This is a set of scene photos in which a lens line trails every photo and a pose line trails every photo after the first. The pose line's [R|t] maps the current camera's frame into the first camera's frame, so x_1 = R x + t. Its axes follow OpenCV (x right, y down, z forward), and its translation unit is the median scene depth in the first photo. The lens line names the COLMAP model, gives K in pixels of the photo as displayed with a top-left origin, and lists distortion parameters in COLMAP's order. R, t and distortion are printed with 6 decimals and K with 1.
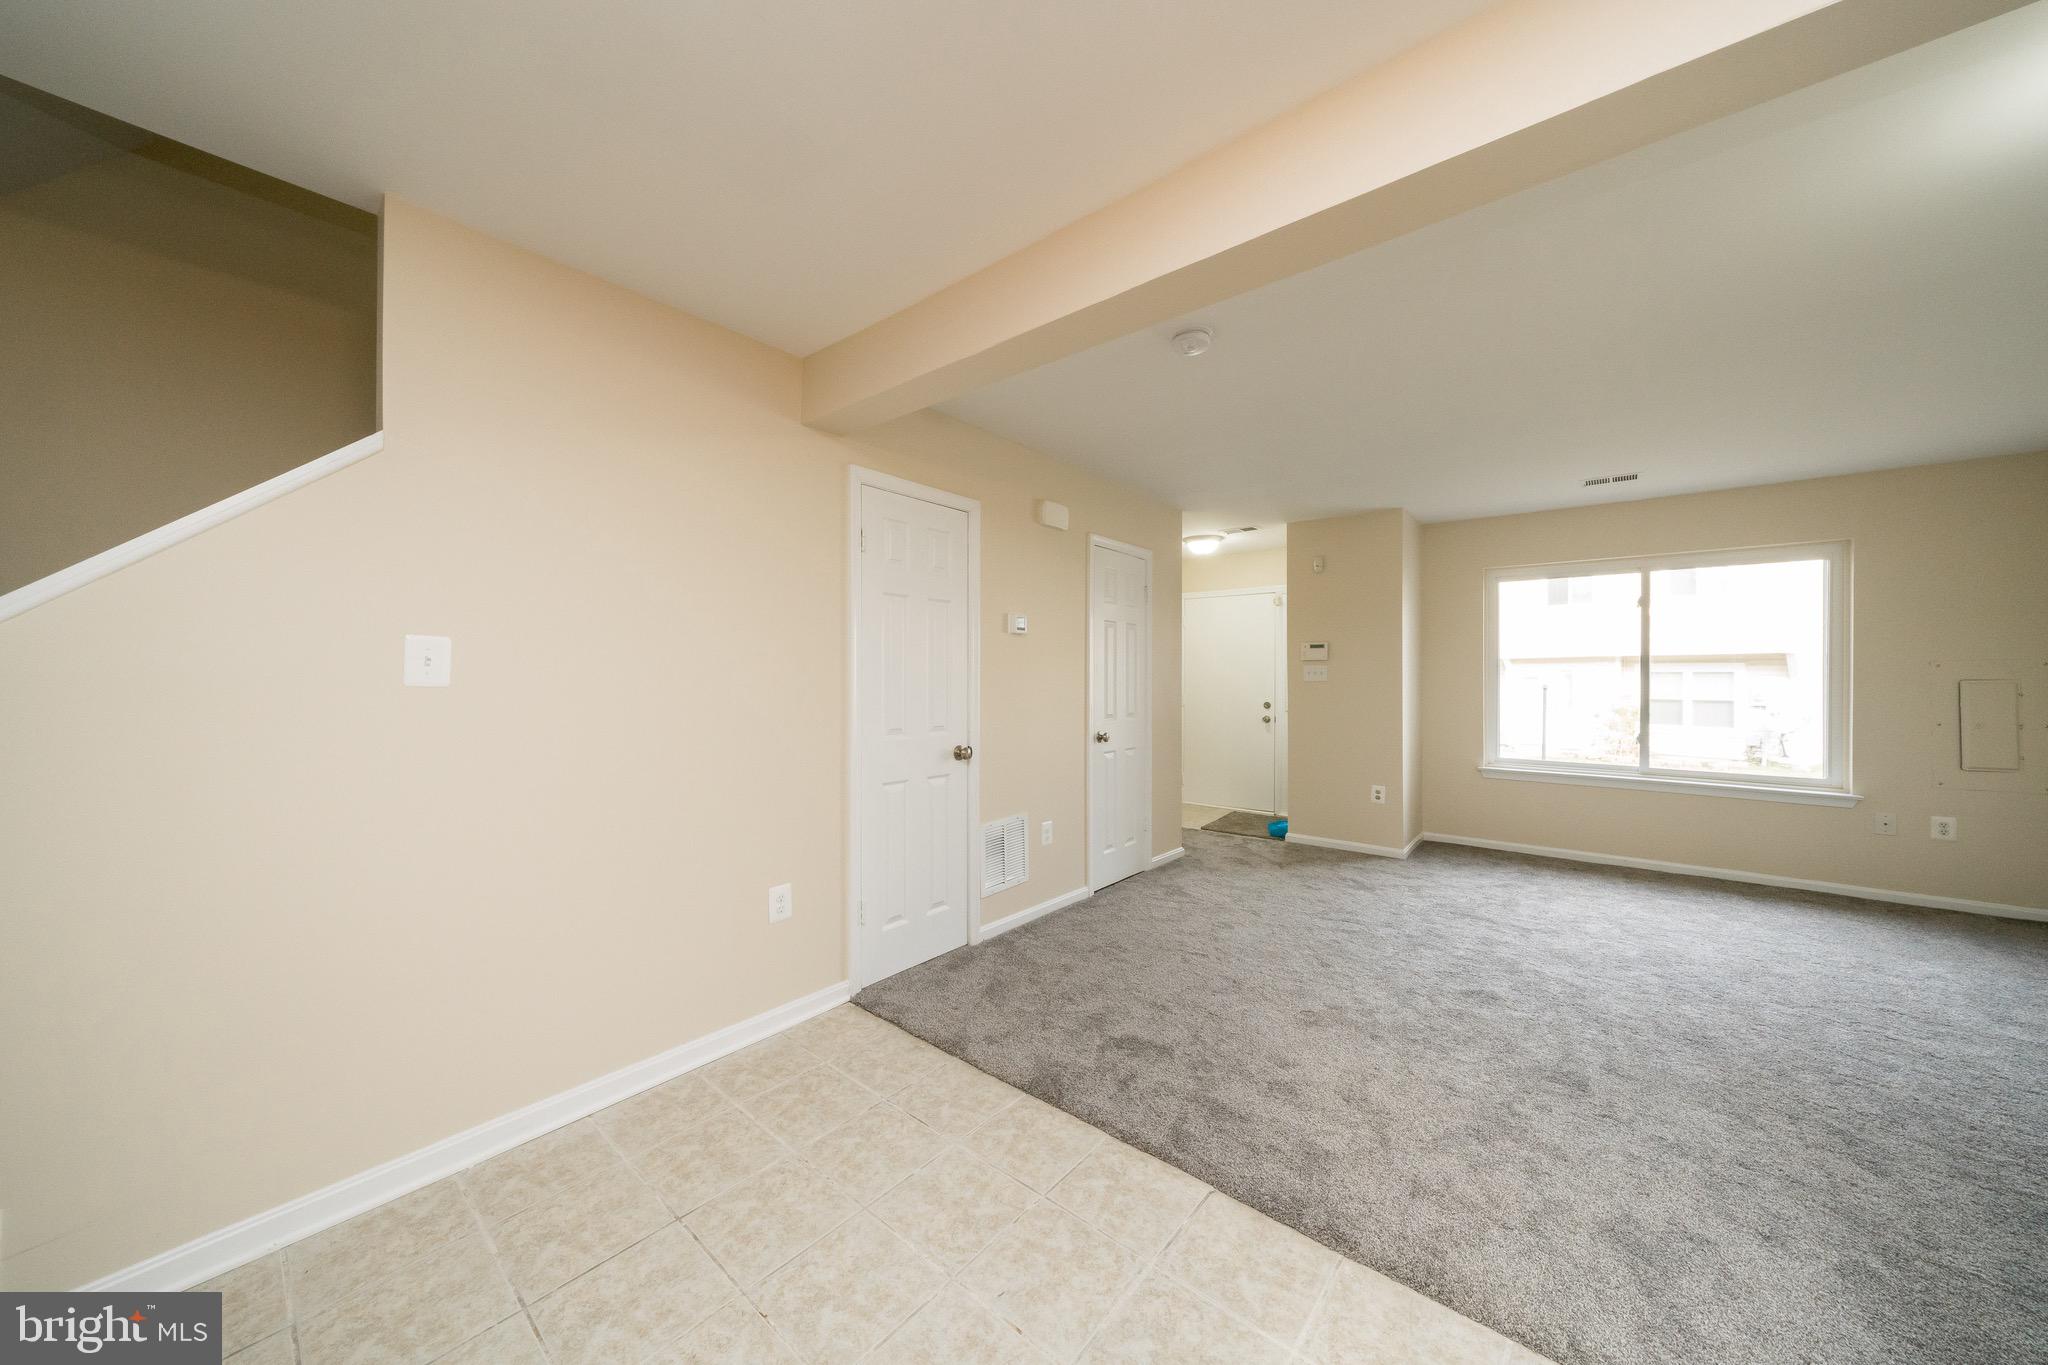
lens RADIAL K [[696.8, 0, 1024.0], [0, 696.8, 682.5], [0, 0, 1]] dist [-0.001733, -0.000247]
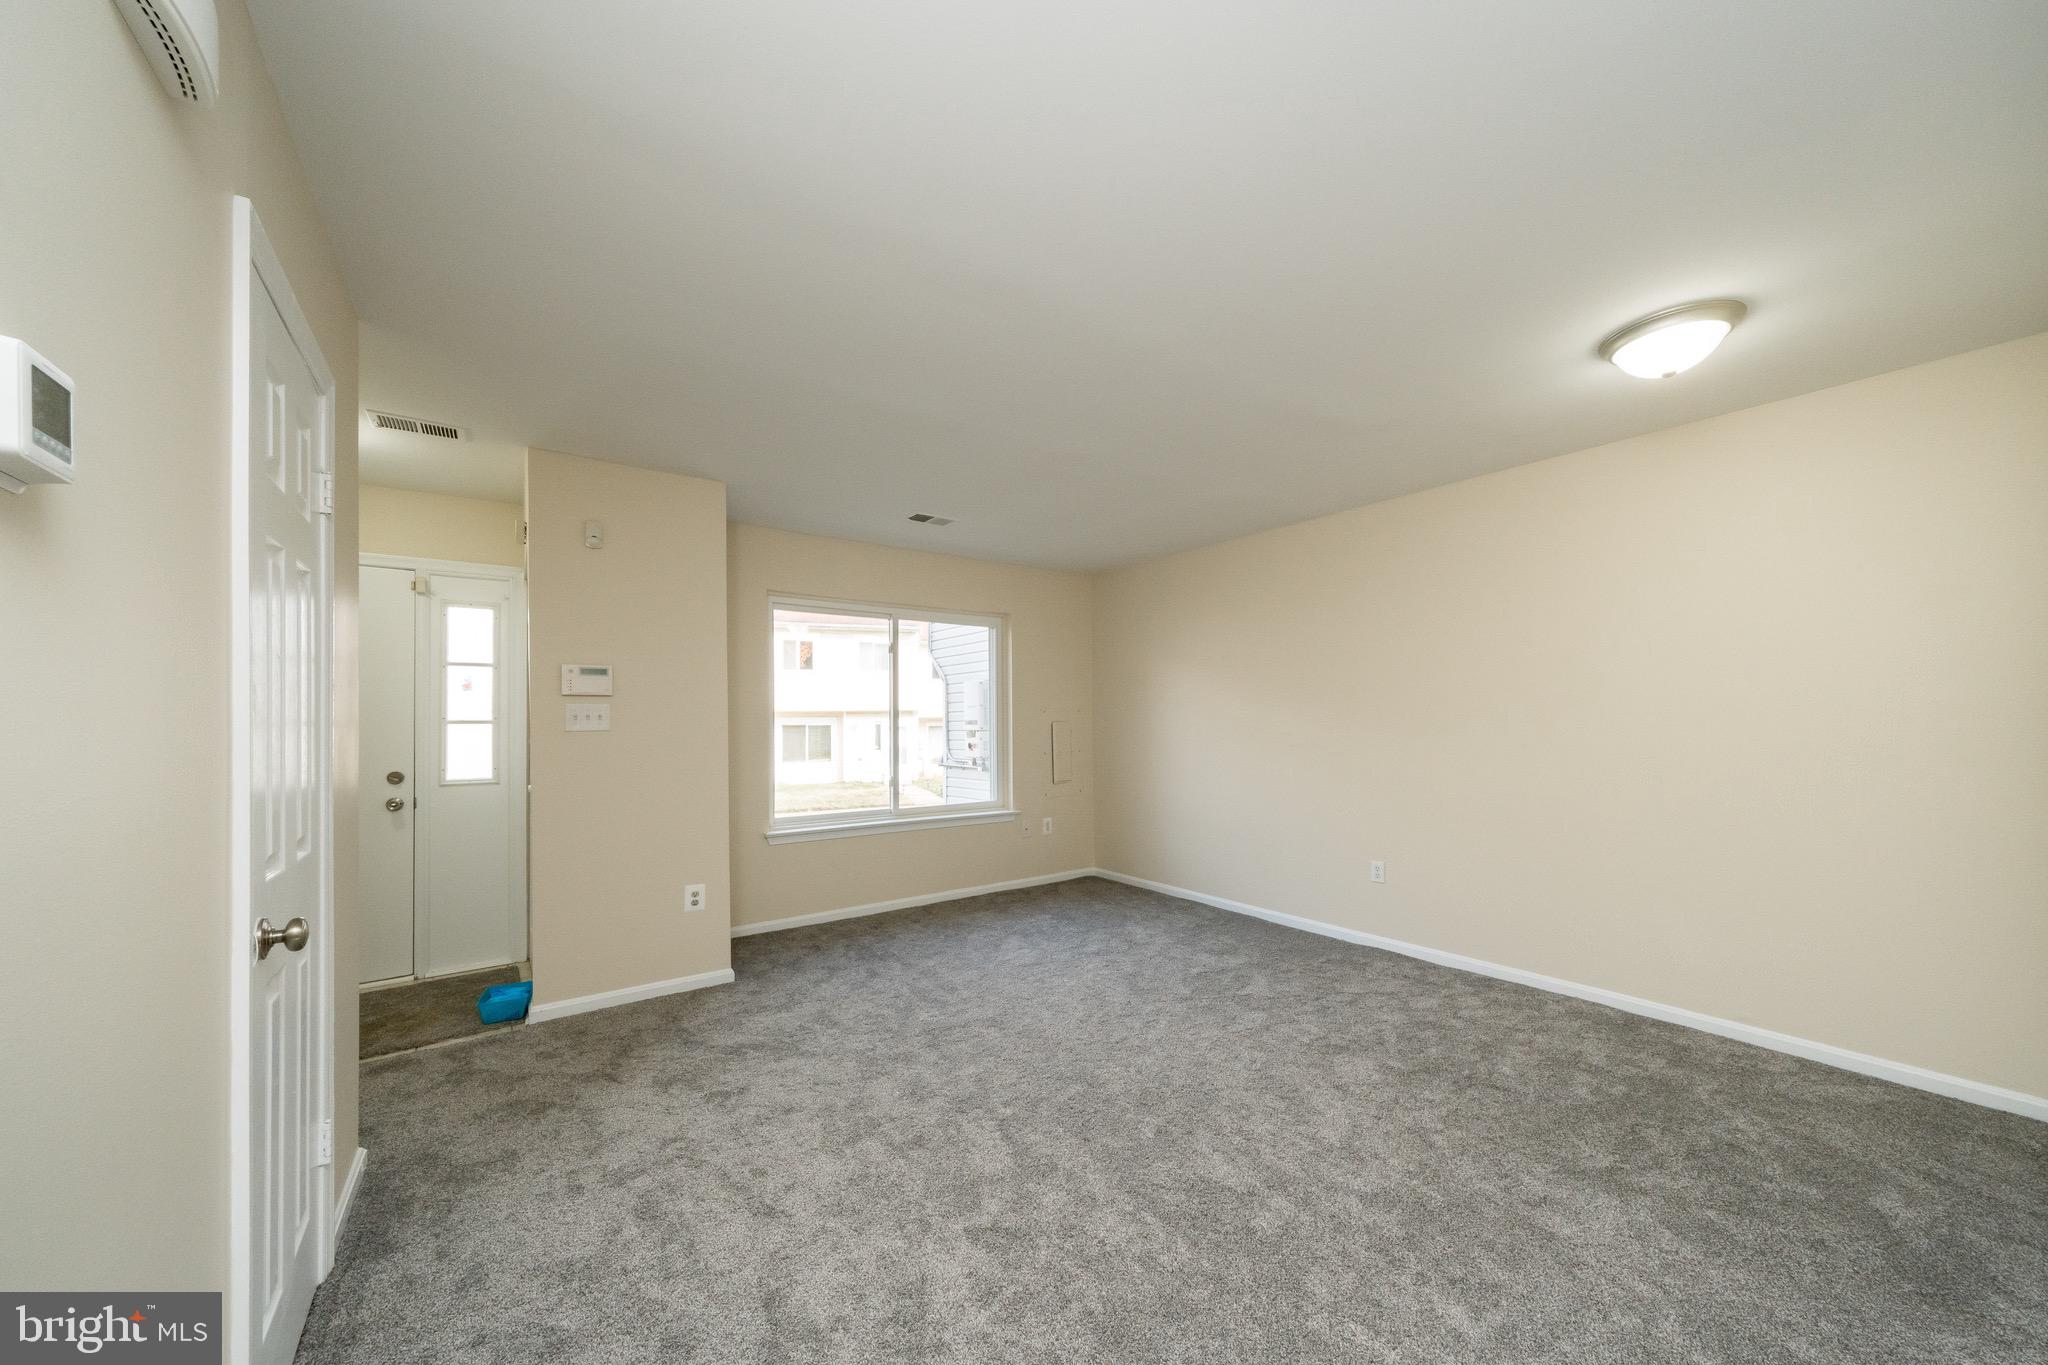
lens RADIAL K [[714.7, 0, 1024.9], [0, 714.7, 714.5], [0, 0, 1]] dist [0.000353, 0.000037]
pose [[0.251066, 0.004045, 0.967962, -0.113887], [0.013087, 0.999886, -0.007573, -0.009255], [-0.967881, 0.014569, 0.250984, 0.748412]]
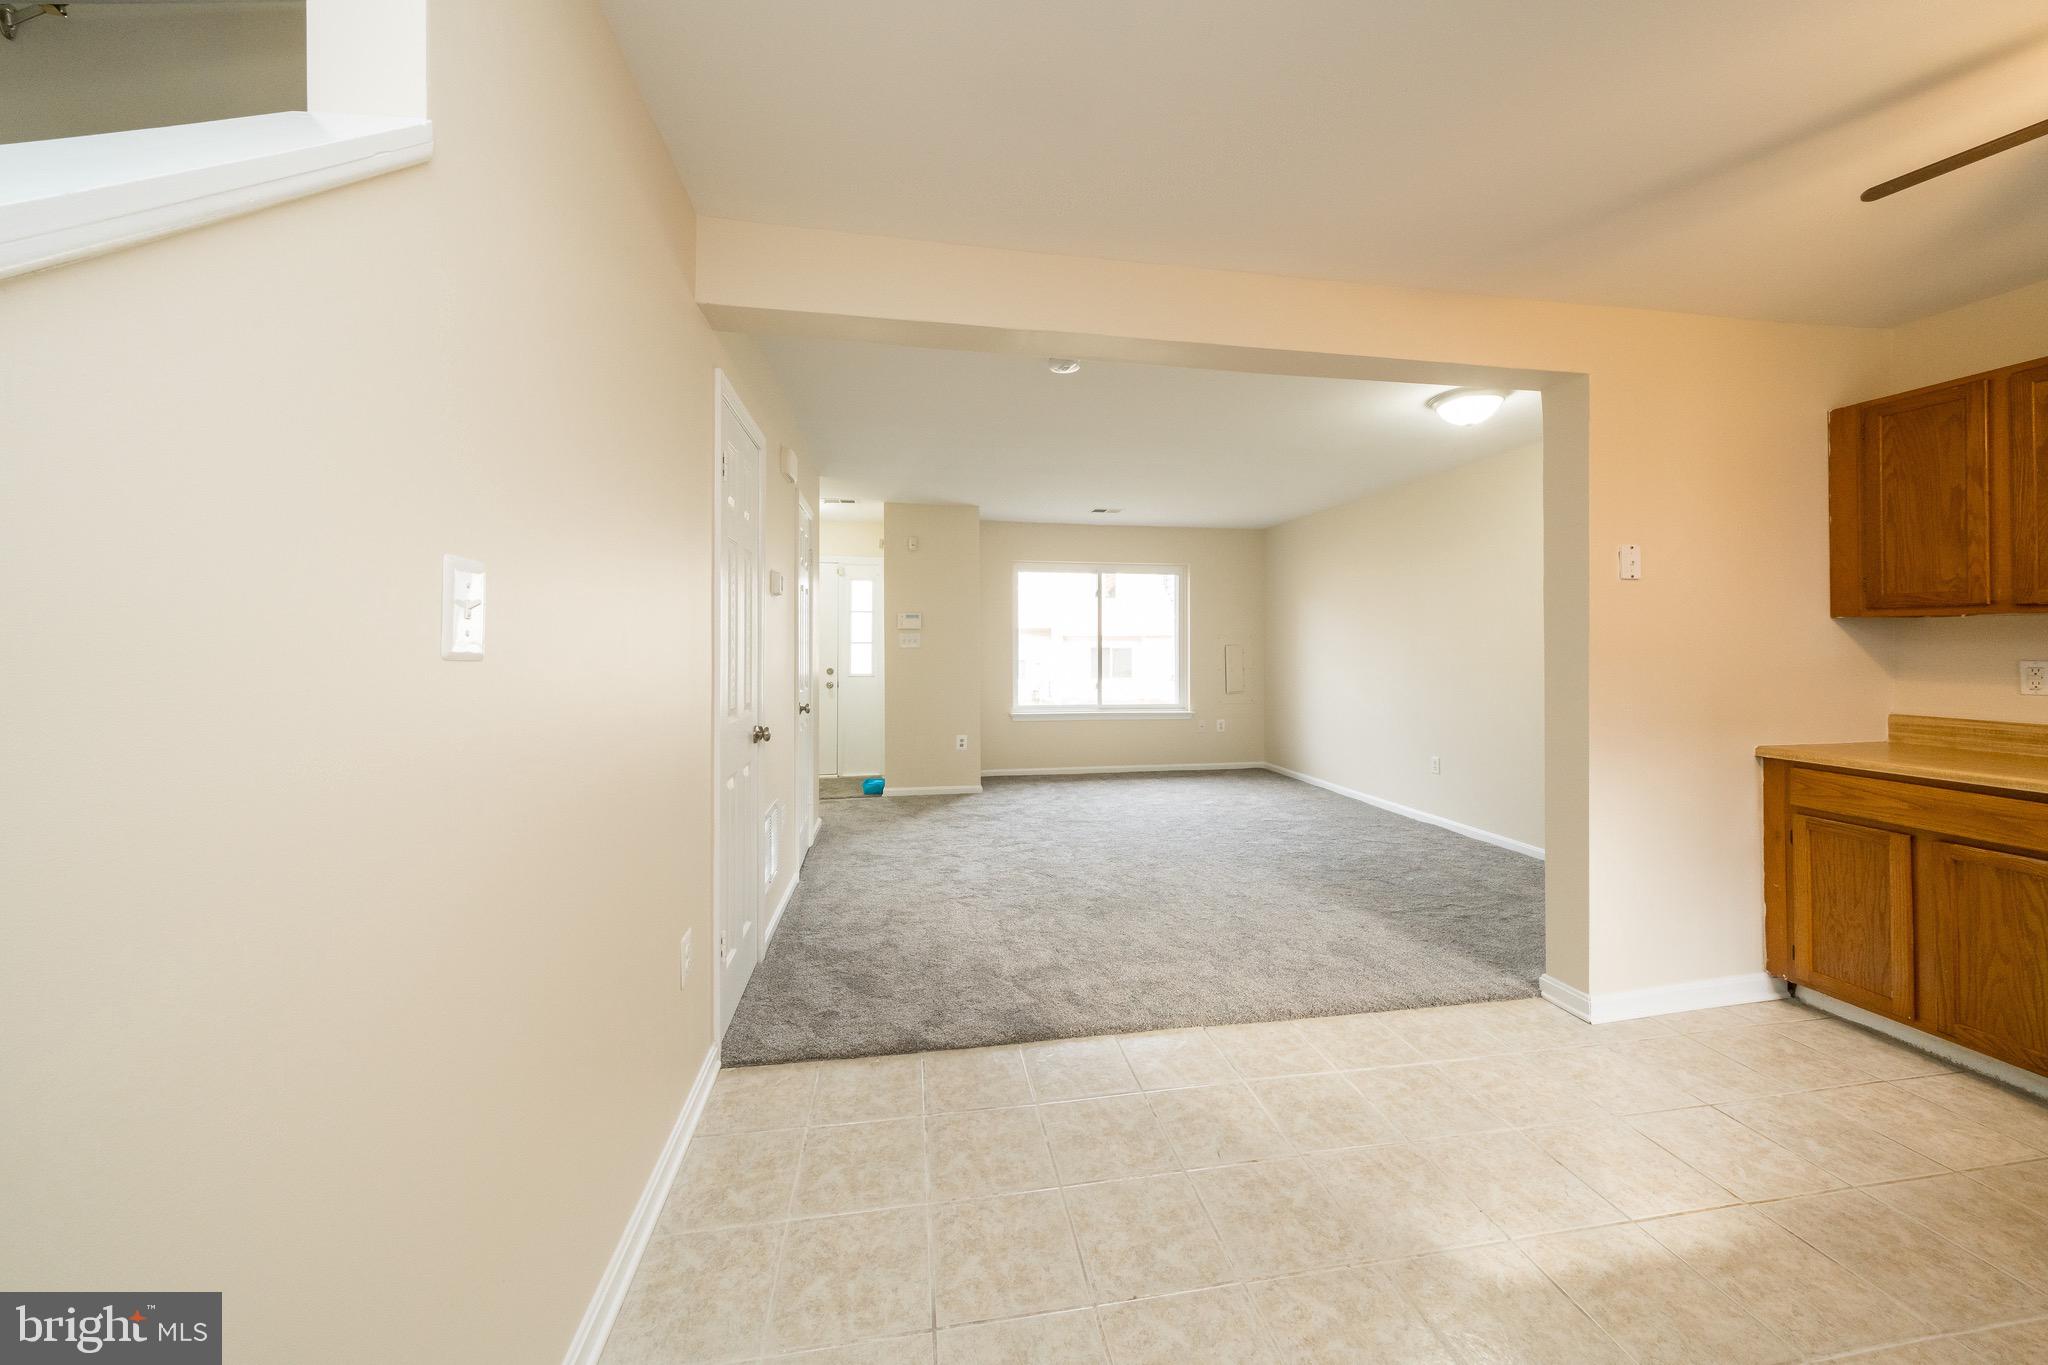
lens RADIAL K [[711.2, 0, 1024.6], [0, 711.2, 640.1], [0, 0, 1]] dist [0.000918, 0.000081]
pose [[0.649173, 0.003522, 0.760633, -0.500897], [0.006478, 0.999927, -0.010158, -0.001376], [-0.760613, 0.011522, 0.649103, 0.185598]]
